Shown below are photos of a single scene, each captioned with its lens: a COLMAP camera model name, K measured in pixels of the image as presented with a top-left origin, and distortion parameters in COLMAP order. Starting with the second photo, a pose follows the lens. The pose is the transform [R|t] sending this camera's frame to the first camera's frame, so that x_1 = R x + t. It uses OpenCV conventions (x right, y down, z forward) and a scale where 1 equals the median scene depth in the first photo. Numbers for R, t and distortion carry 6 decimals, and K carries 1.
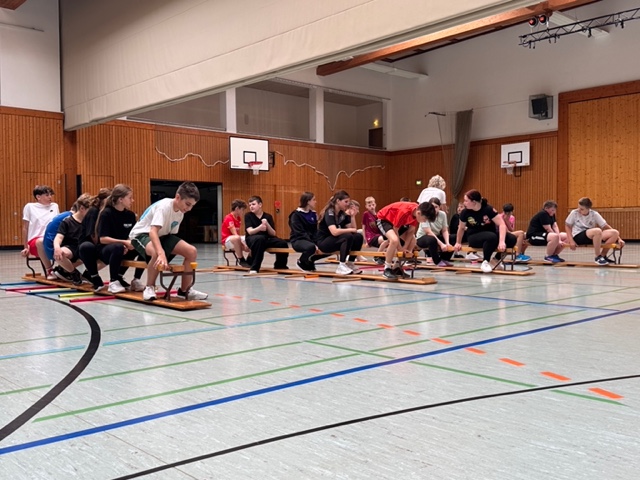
lens RADIAL K [[610.7, 0, 320.0], [0, 610.7, 240.0], [0, 0, 1]] dist [0.004362, -0.005563]
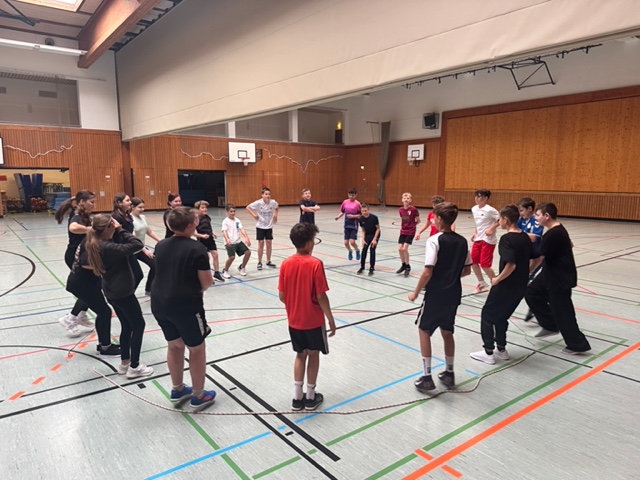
lens RADIAL K [[456.2, 0, 320.0], [0, 456.2, 240.0], [0, 0, 1]] dist [0.059422, -0.109745]
pose [[0.996952, 0.018234, -0.075855, 0.176480], [-0.010491, 0.994805, 0.101257, -0.035321], [0.077308, -0.100153, 0.991964, -0.185461]]
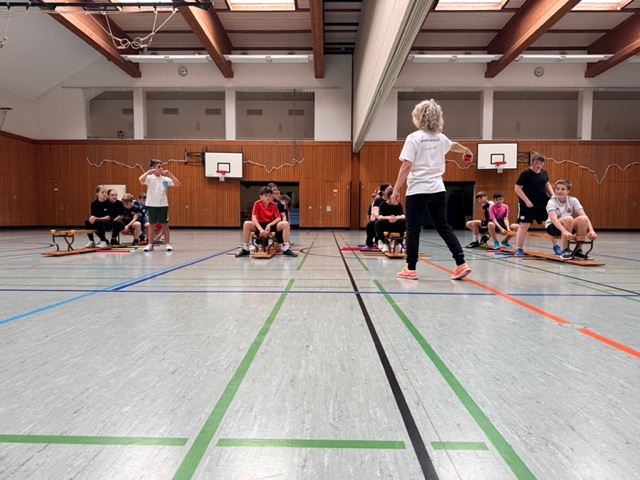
lens RADIAL K [[456.2, 0, 320.0], [0, 456.2, 240.0], [0, 0, 1]] dist [0.059422, -0.109745]
pose [[0.730507, 0.045004, -0.681421, 0.249039], [-0.026501, 0.998943, 0.037565, 0.000178], [0.682391, -0.009383, 0.730927, 0.092444]]
